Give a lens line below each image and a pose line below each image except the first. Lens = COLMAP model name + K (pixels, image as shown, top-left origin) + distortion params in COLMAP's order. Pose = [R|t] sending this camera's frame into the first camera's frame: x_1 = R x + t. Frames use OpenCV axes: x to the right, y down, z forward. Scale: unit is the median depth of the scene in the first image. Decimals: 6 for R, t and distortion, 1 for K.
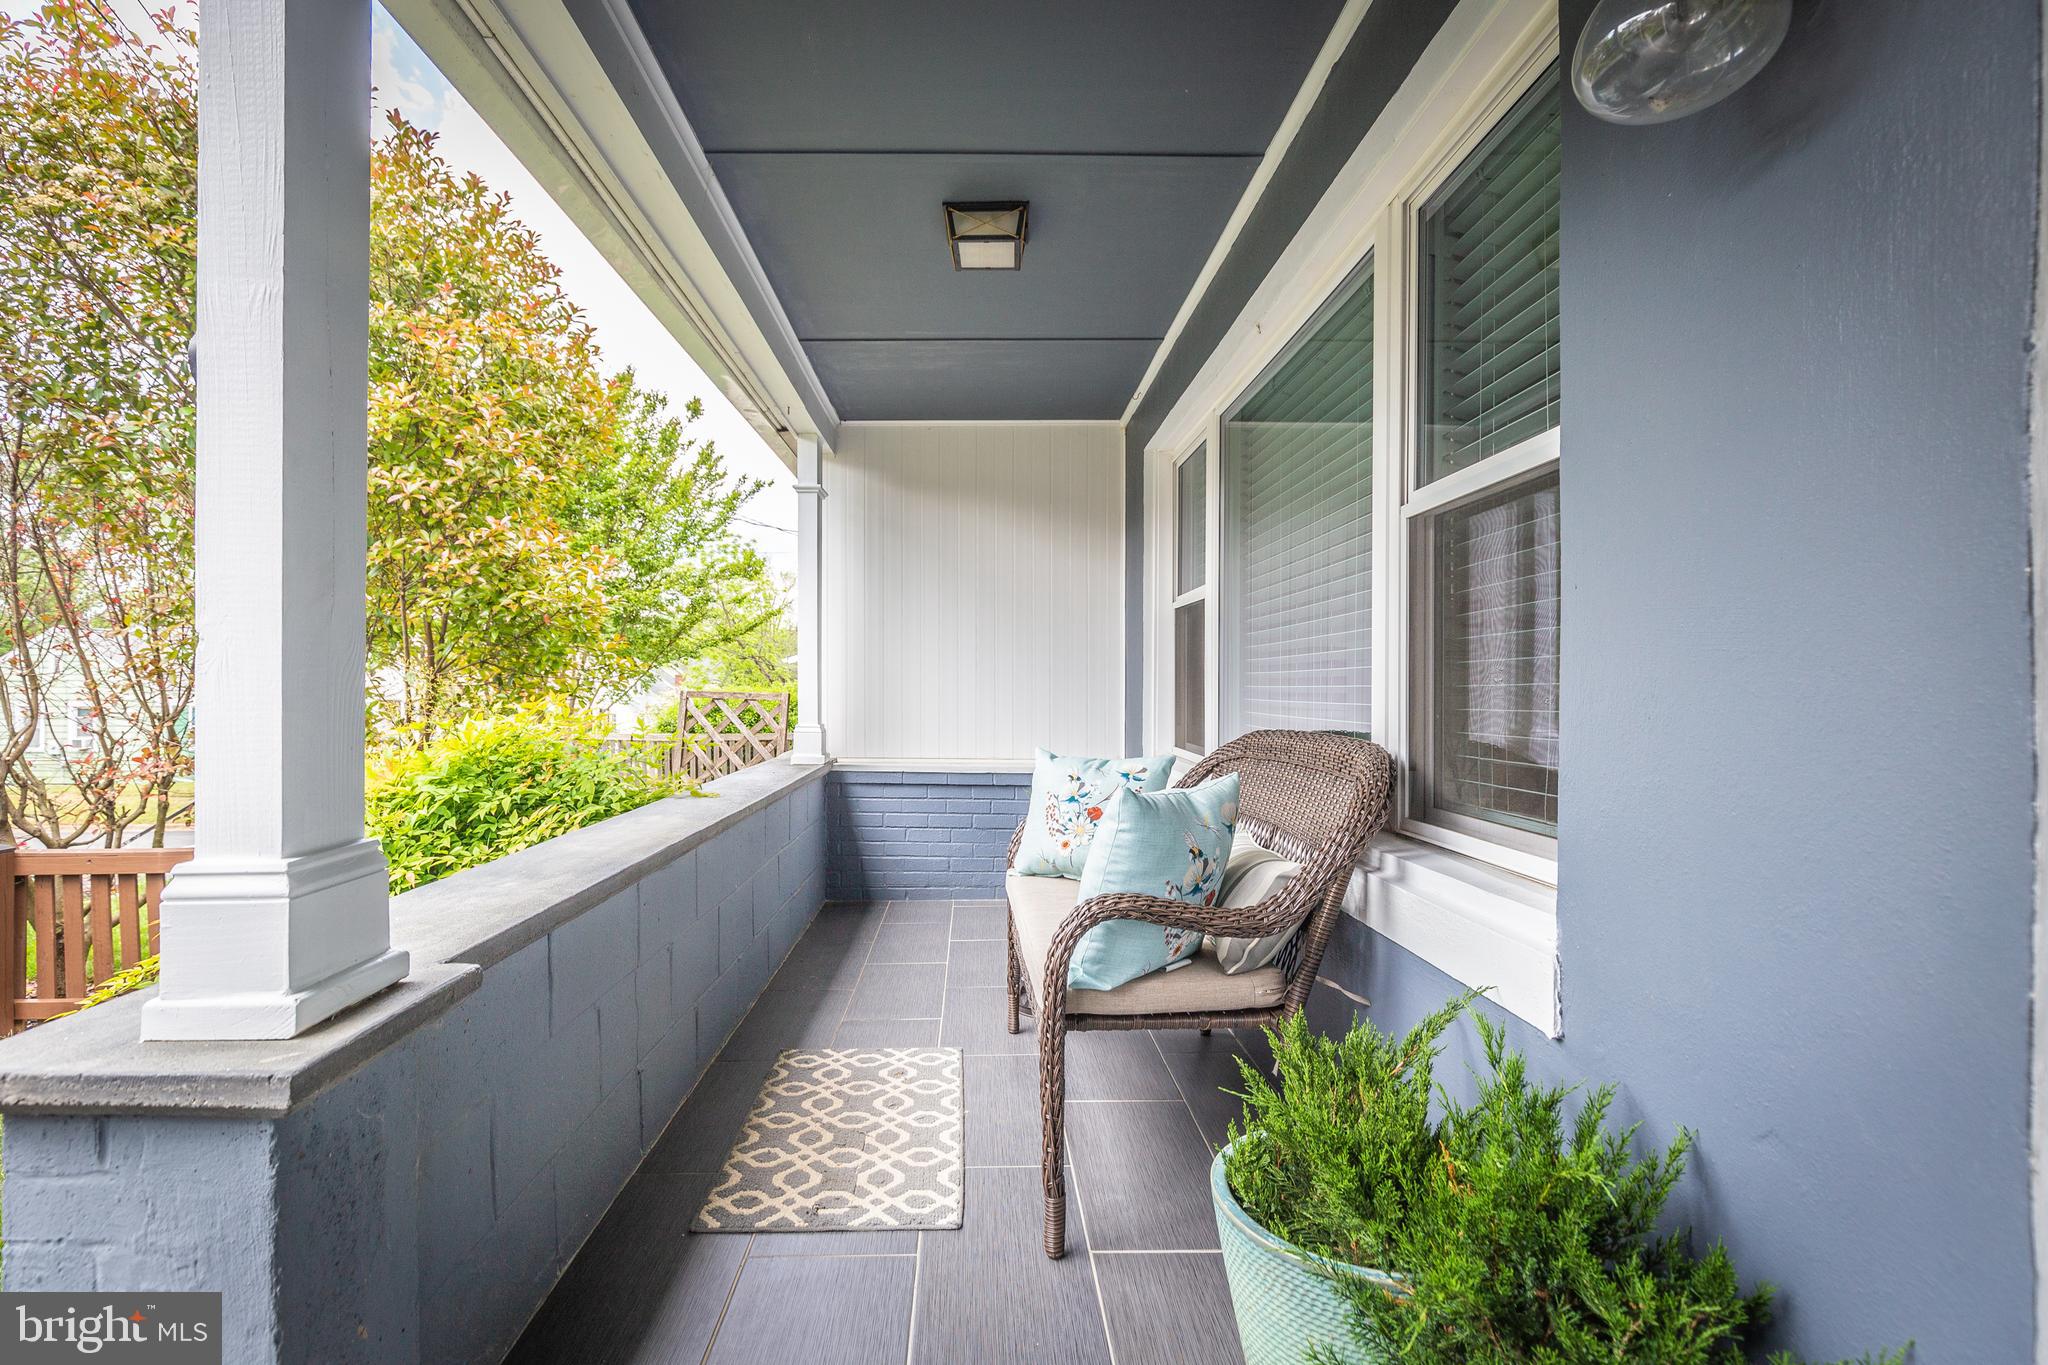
lens RADIAL K [[947.6, 0, 966.3], [0, 947.6, 680.4], [0, 0, 1]] dist [-0.001163, 0.000220]
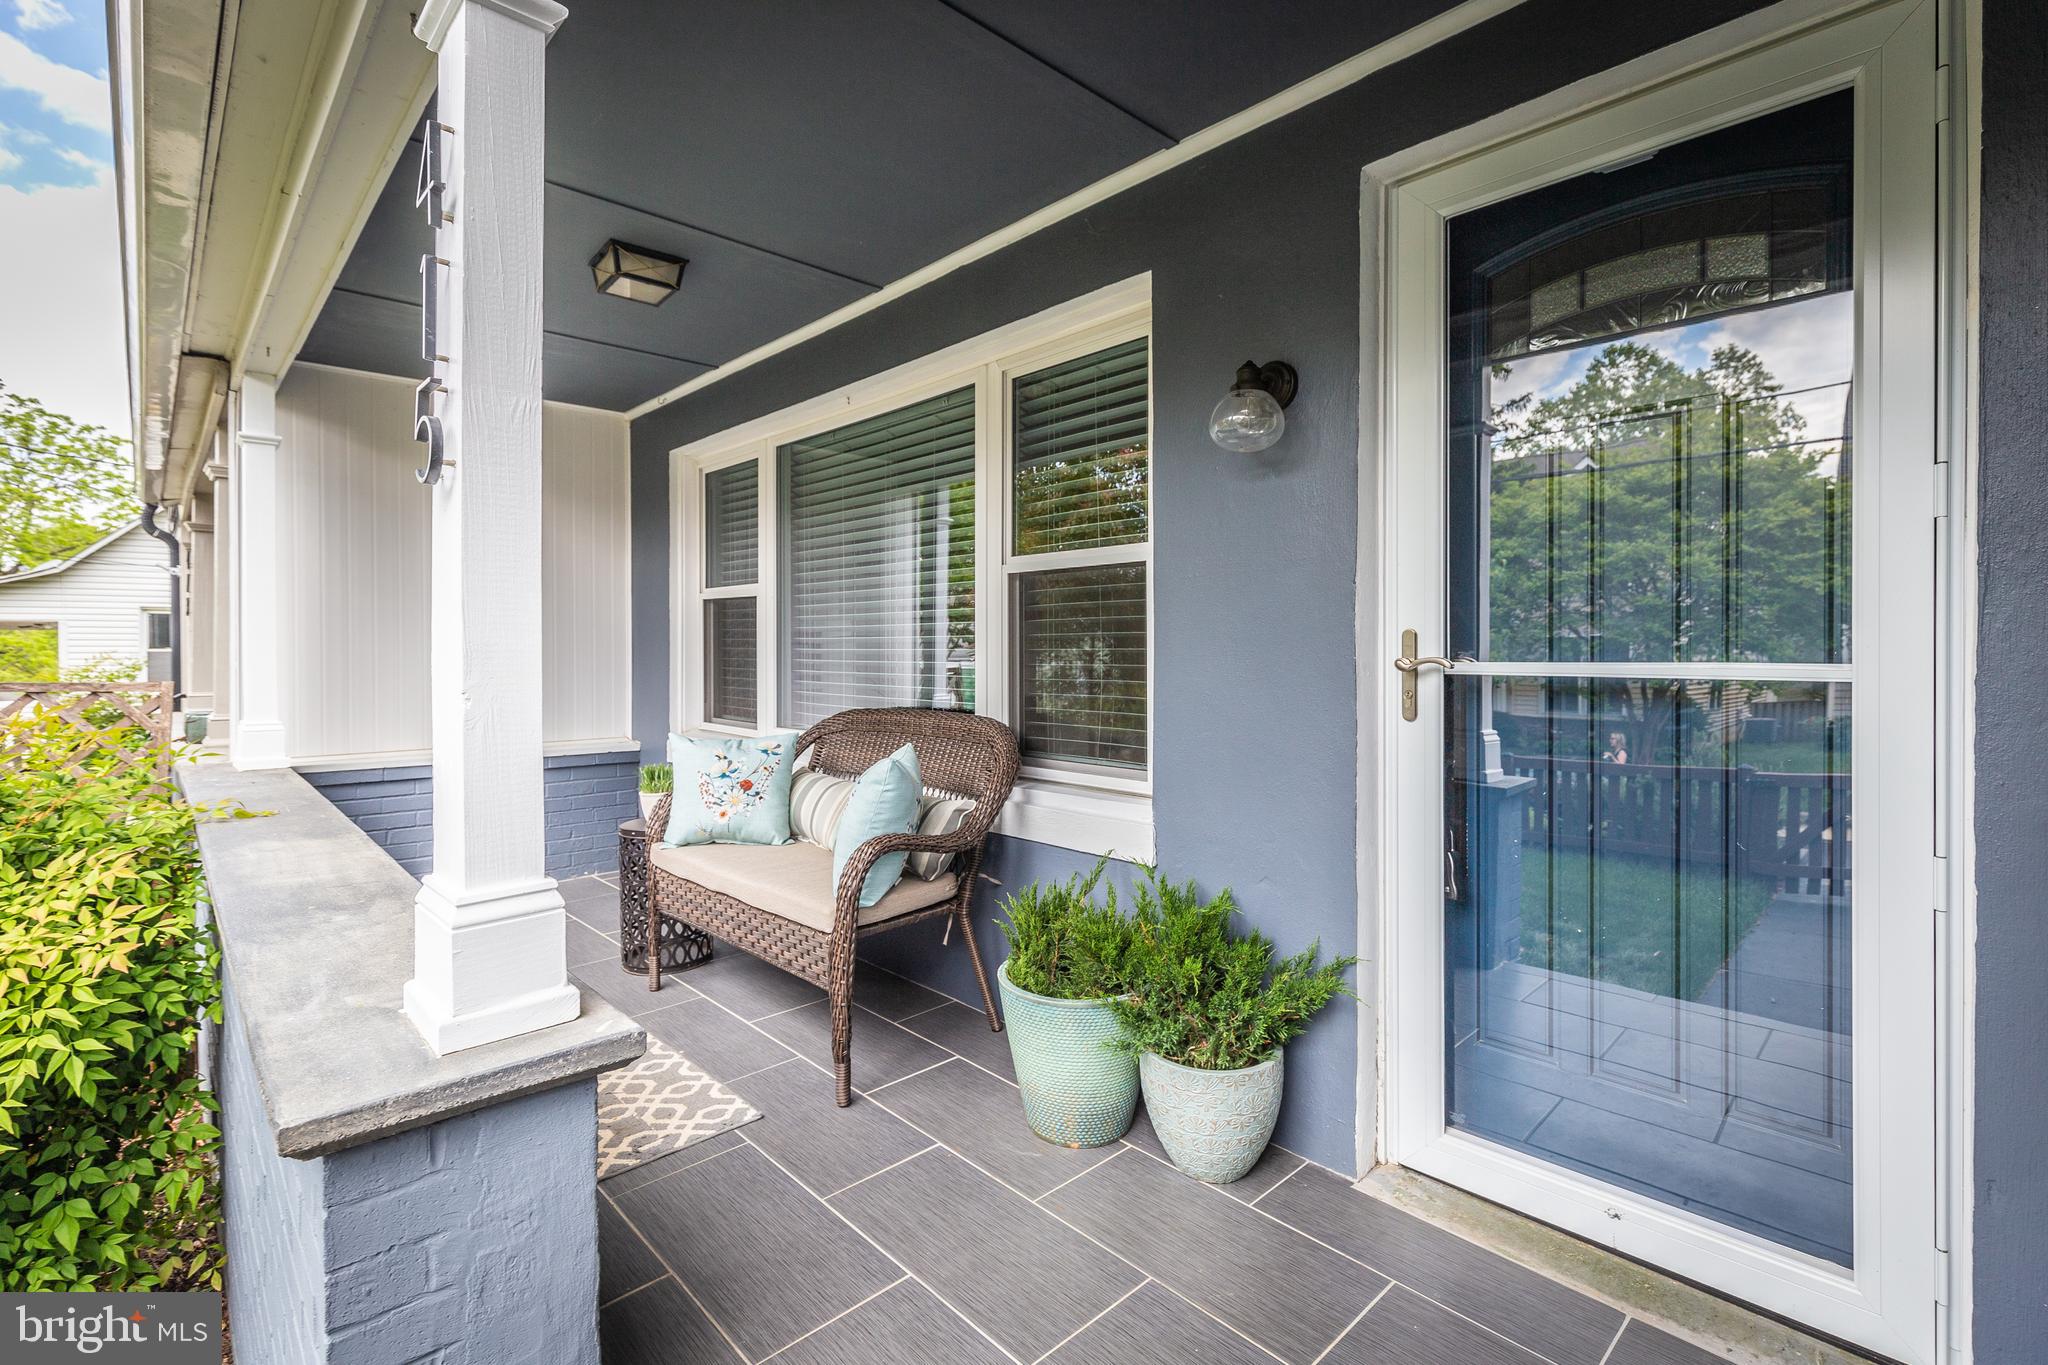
lens RADIAL K [[947.6, 0, 1014.0], [0, 947.6, 636.4], [0, 0, 1]] dist [-0.001163, 0.000220]
pose [[0.732508, 0.002145, 0.680755, -0.600139], [-0.000276, 0.999996, -0.002854, -0.062812], [-0.680759, 0.001903, 0.732505, -0.159099]]
